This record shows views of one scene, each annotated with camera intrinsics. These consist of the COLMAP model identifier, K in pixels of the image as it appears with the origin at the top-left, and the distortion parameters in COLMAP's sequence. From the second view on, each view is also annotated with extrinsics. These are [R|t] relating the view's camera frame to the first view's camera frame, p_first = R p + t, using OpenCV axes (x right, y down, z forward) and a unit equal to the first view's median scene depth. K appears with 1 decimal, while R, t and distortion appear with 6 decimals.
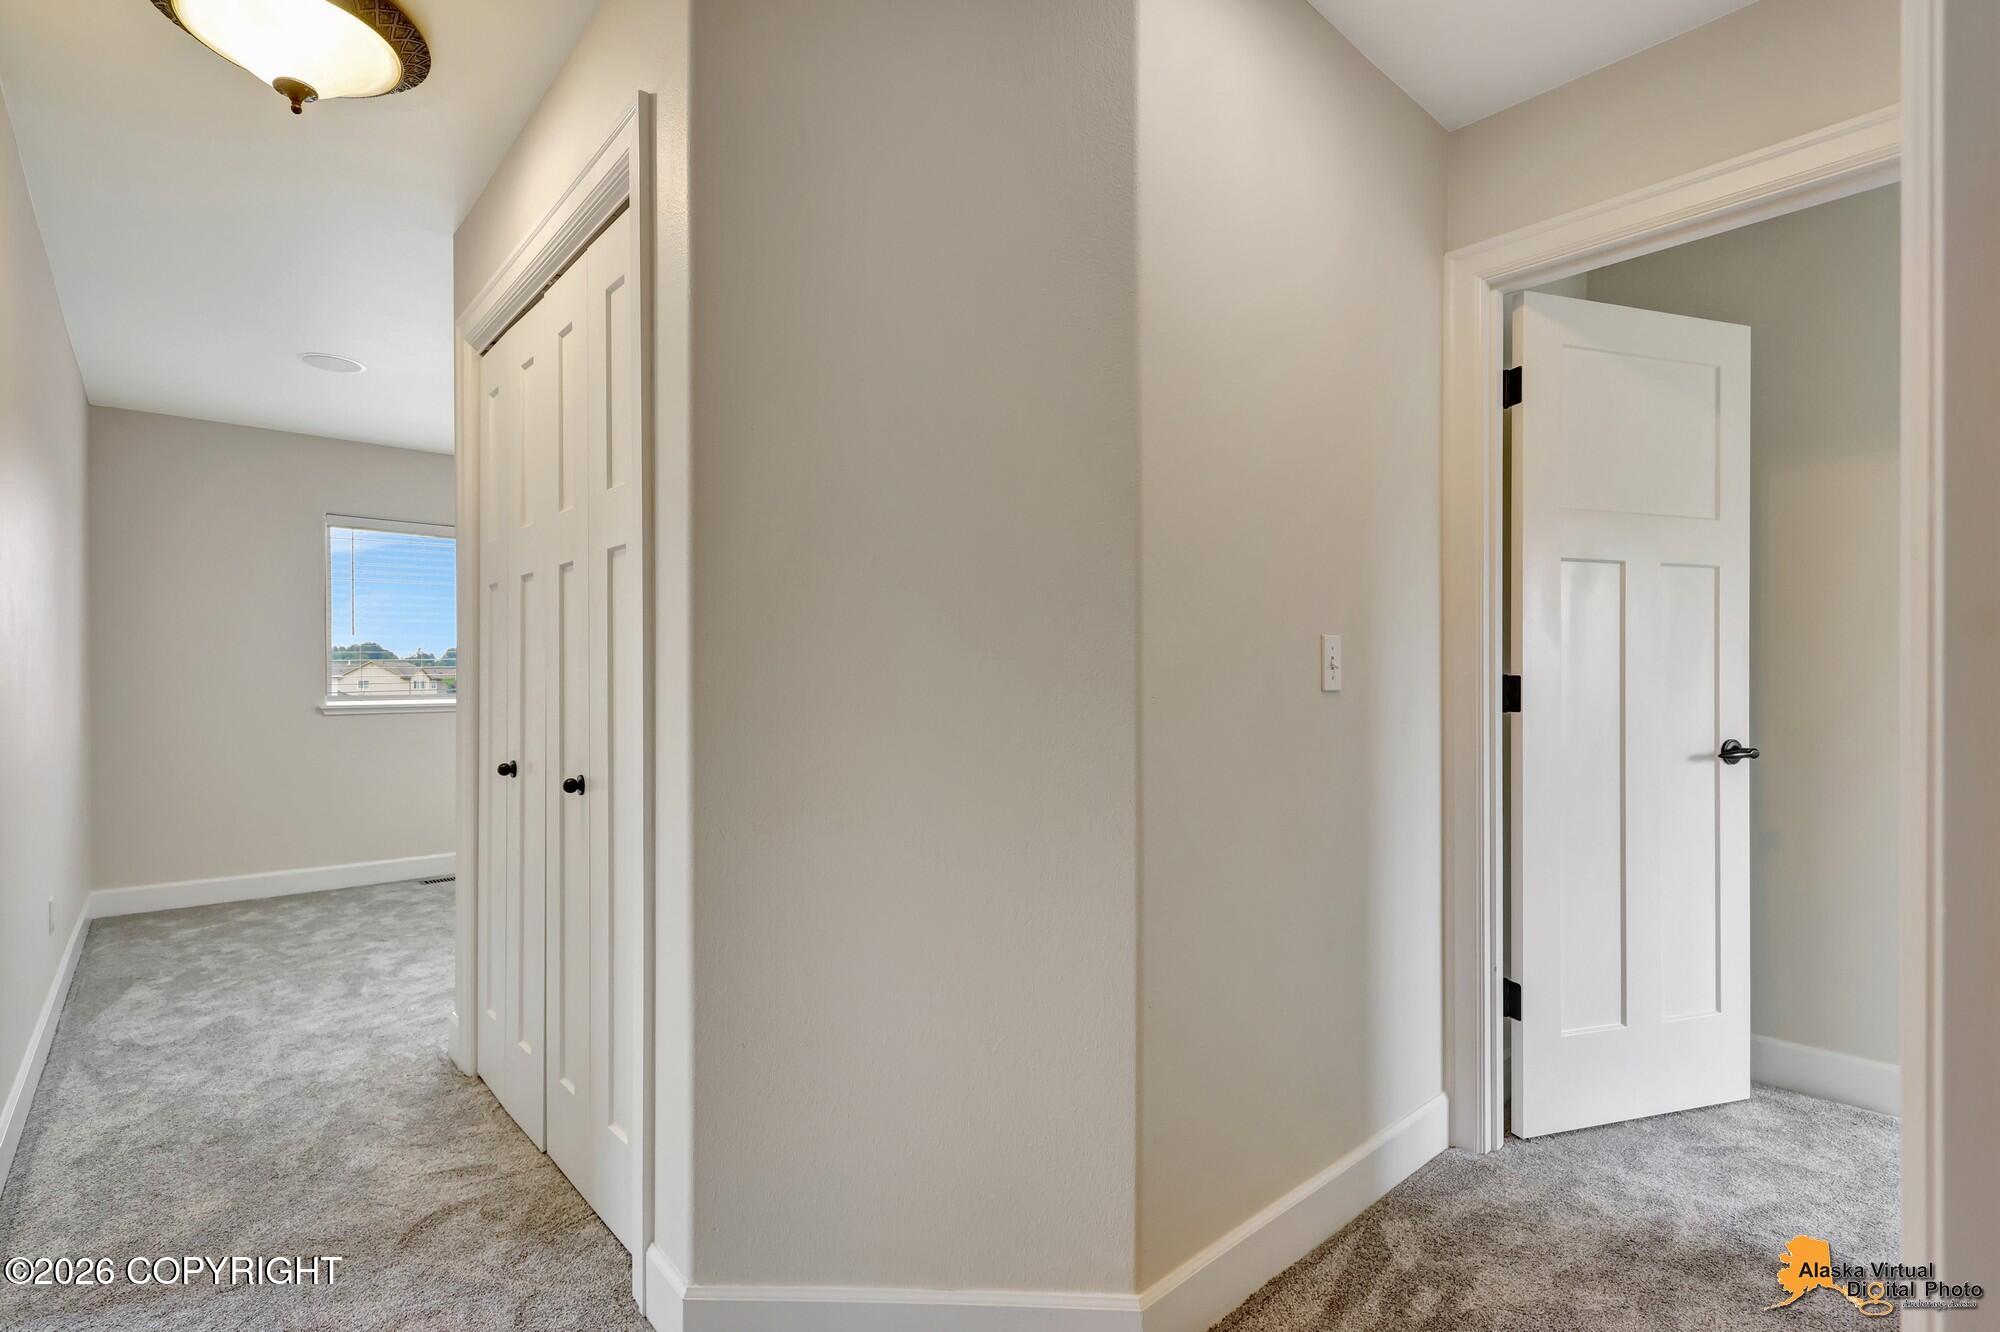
lens RADIAL K [[946.7, 0, 1000.0], [0, 946.7, 666.0], [0, 0, 1]] dist [0.000296, -0.000056]
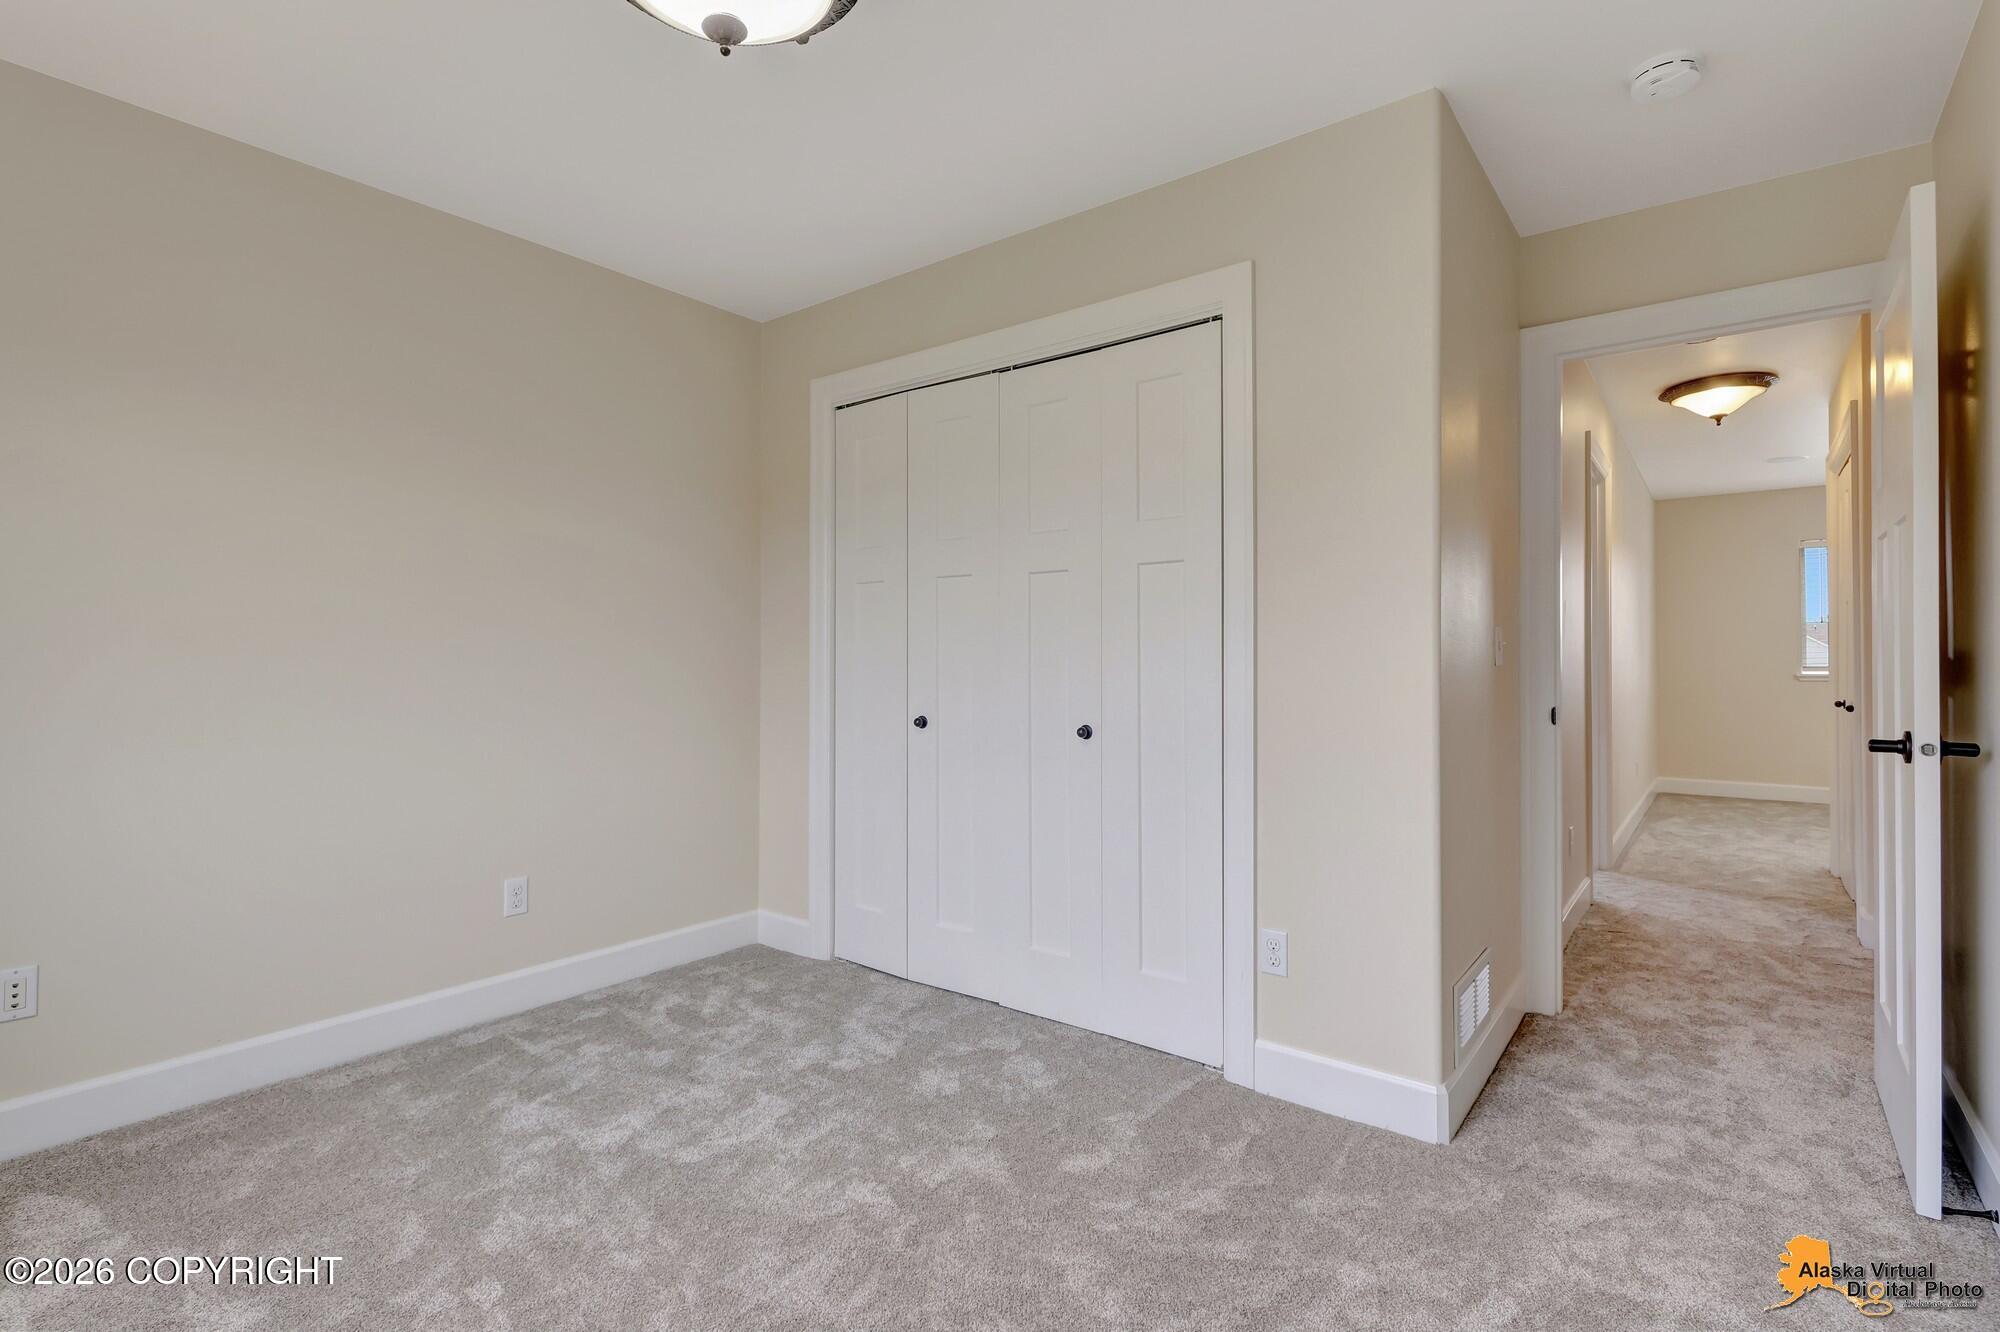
lens RADIAL K [[946.7, 0, 1000.0], [0, 946.7, 666.0], [0, 0, 1]] dist [0.000296, -0.000056]
pose [[0.186949, 0.012561, -0.982289, 0.711610], [0.012285, 0.999810, 0.015123, -0.008563], [0.982293, -0.014895, 0.186759, -0.696487]]
